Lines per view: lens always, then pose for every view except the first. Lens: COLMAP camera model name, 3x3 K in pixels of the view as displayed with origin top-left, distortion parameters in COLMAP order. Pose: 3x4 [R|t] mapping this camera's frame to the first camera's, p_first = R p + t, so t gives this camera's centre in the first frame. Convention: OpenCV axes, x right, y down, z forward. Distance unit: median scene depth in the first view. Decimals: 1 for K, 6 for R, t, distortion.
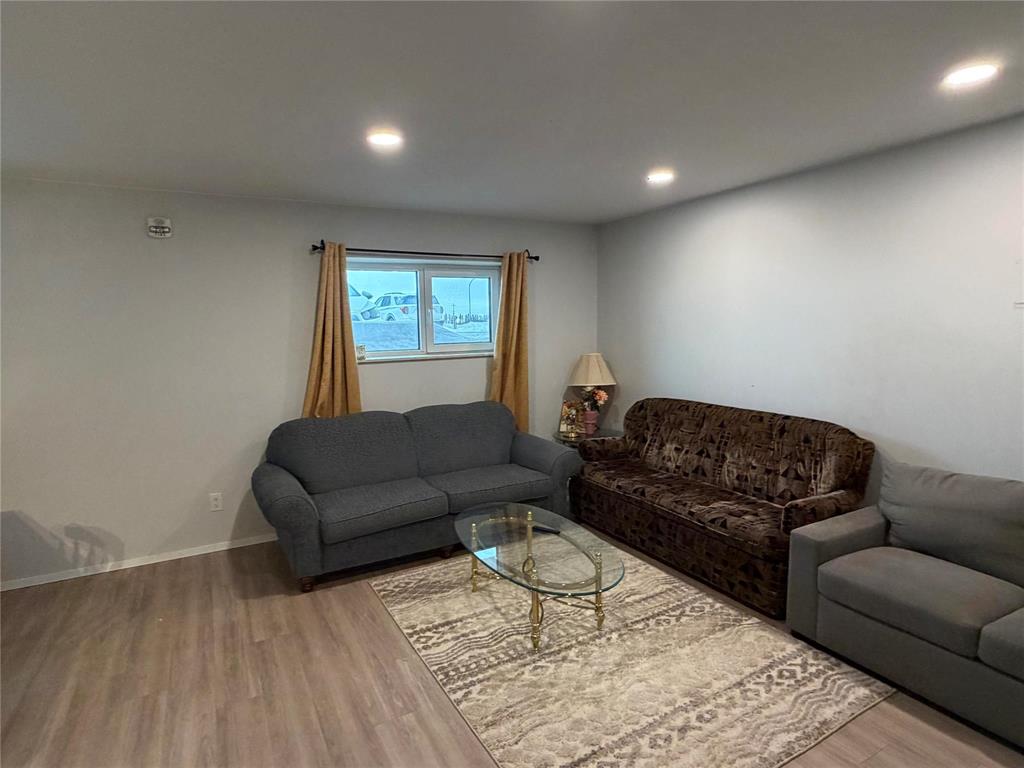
lens RADIAL K [[555.2, 0, 499.4], [0, 555.2, 389.5], [0, 0, 1]] dist [-0.002444, -0.000345]
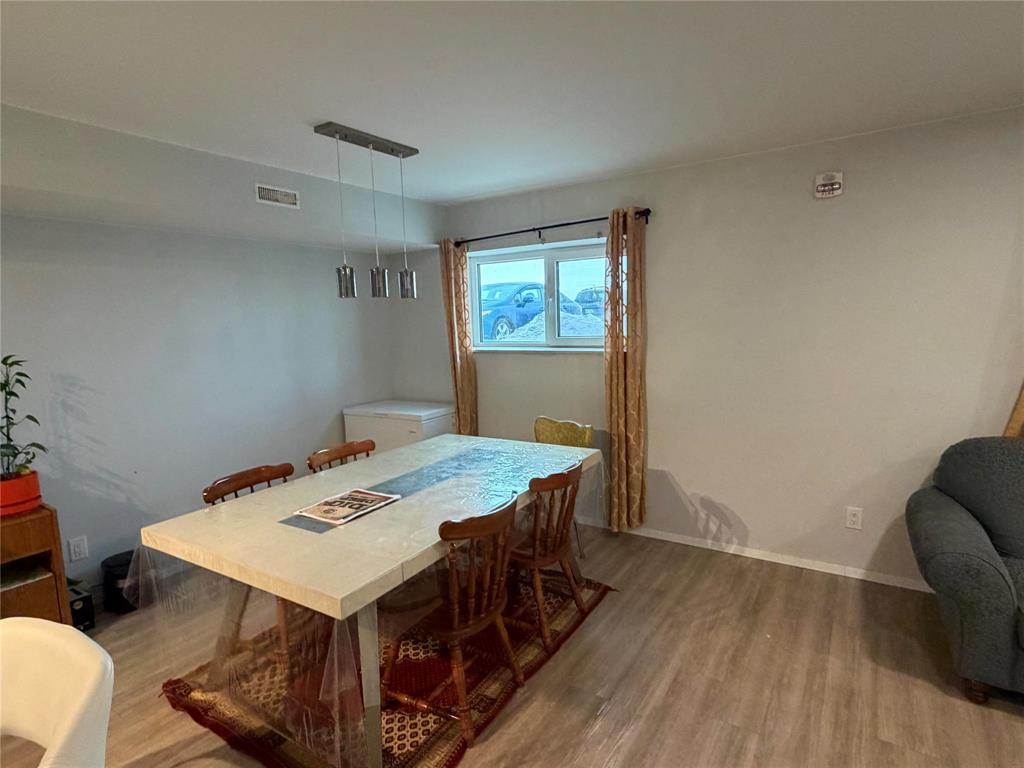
lens RADIAL K [[555.2, 0, 499.4], [0, 555.2, 389.5], [0, 0, 1]] dist [-0.002444, -0.000345]
pose [[0.475127, 0.115114, -0.872355, -0.076639], [-0.080762, 0.992926, 0.087037, -0.014654], [0.876203, 0.029100, 0.481063, 0.160708]]
